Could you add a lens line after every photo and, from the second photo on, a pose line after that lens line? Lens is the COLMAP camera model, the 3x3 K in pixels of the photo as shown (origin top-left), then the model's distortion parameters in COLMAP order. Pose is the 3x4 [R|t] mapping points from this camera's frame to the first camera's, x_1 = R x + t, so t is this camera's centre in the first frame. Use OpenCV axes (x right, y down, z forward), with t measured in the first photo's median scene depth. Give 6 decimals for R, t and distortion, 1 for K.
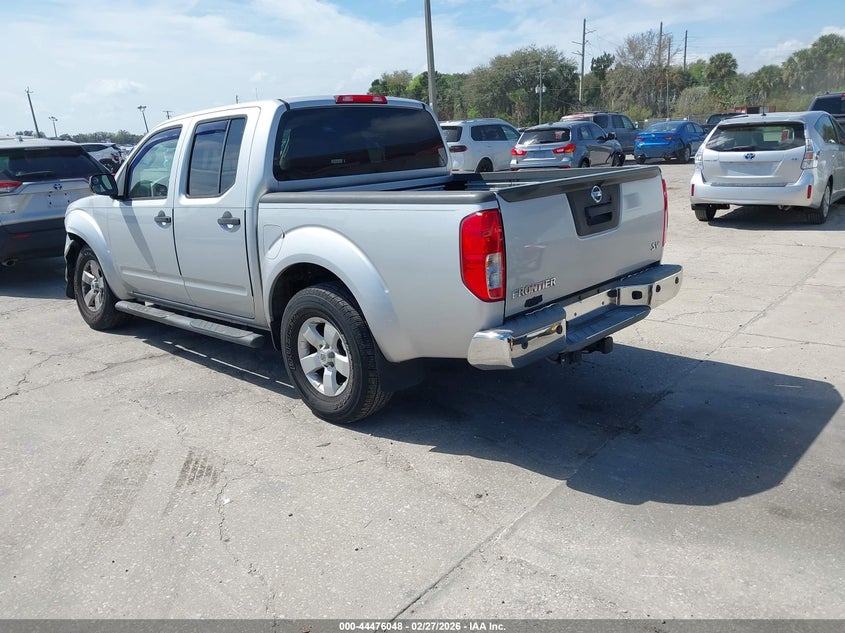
lens RADIAL K [[671.6, 0, 426.7], [0, 671.6, 319.5], [0, 0, 1]] dist [-0.008527, -0.007315]
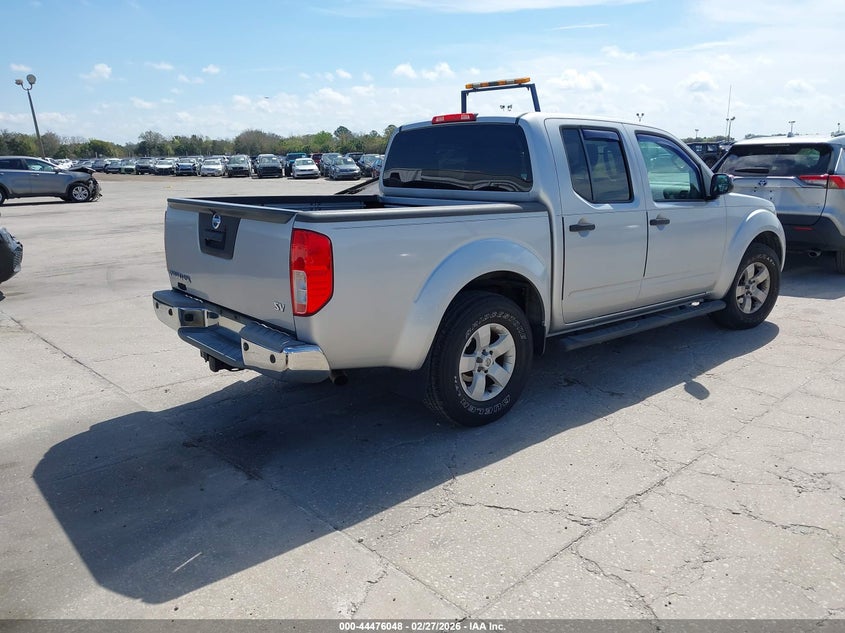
lens RADIAL K [[671.6, 0, 442.7], [0, 671.6, 314.9], [0, 0, 1]] dist [-0.008527, -0.007315]
pose [[-0.105360, 0.278248, -0.954713, 1.111174], [-0.245278, 0.923124, 0.296110, -0.396606], [0.963710, 0.265369, -0.029012, 1.235494]]
